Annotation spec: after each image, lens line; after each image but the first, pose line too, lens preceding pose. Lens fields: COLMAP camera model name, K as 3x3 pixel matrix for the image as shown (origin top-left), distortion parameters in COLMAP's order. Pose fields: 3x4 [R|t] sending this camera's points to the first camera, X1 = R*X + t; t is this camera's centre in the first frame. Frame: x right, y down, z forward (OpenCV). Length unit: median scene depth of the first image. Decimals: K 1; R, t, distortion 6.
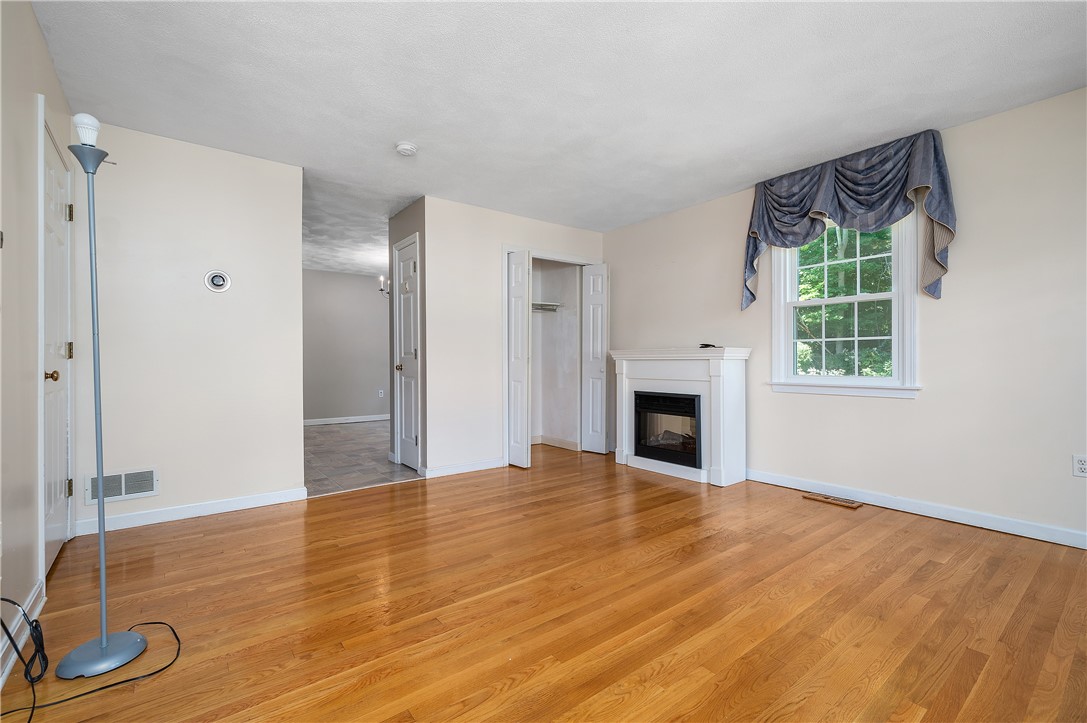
lens RADIAL K [[486.5, 0, 543.5], [0, 486.5, 361.5], [0, 0, 1]] dist [-0.000253, 0.000117]
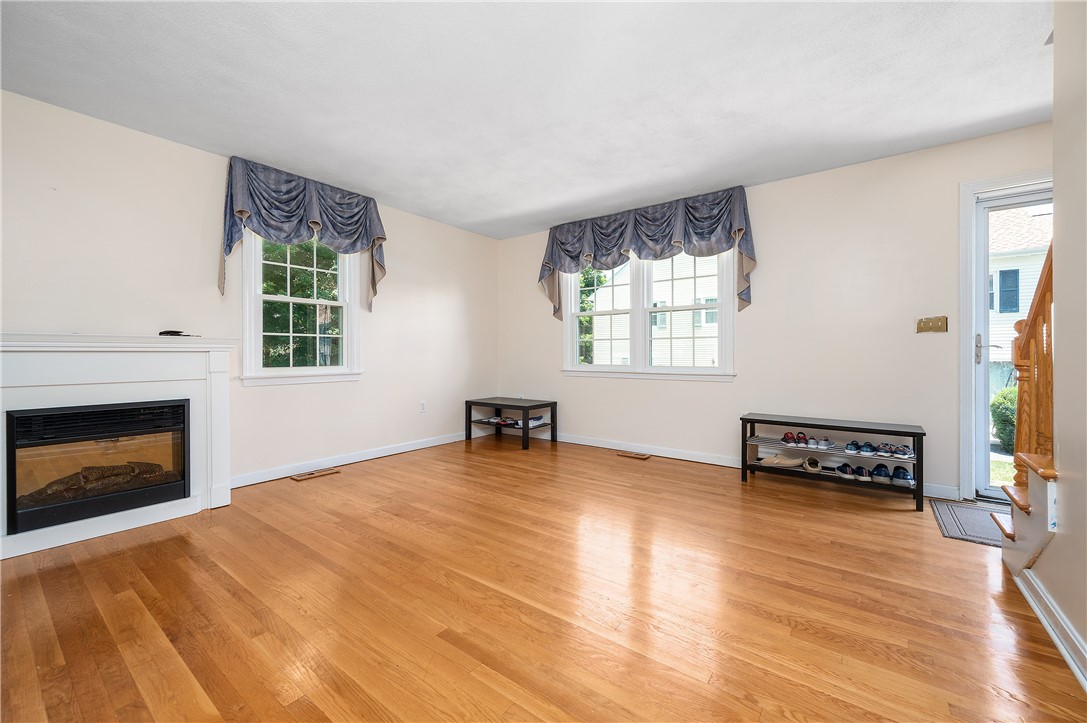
lens RADIAL K [[420.4, 0, 550.5], [0, 420.4, 355.5], [0, 0, 1]] dist [-0.001108, -0.000063]
pose [[-0.269470, -0.001425, 0.963008, -0.591981], [0.006691, 0.999972, 0.003352, 0.004138], [-0.962986, 0.007347, -0.269453, 0.825803]]
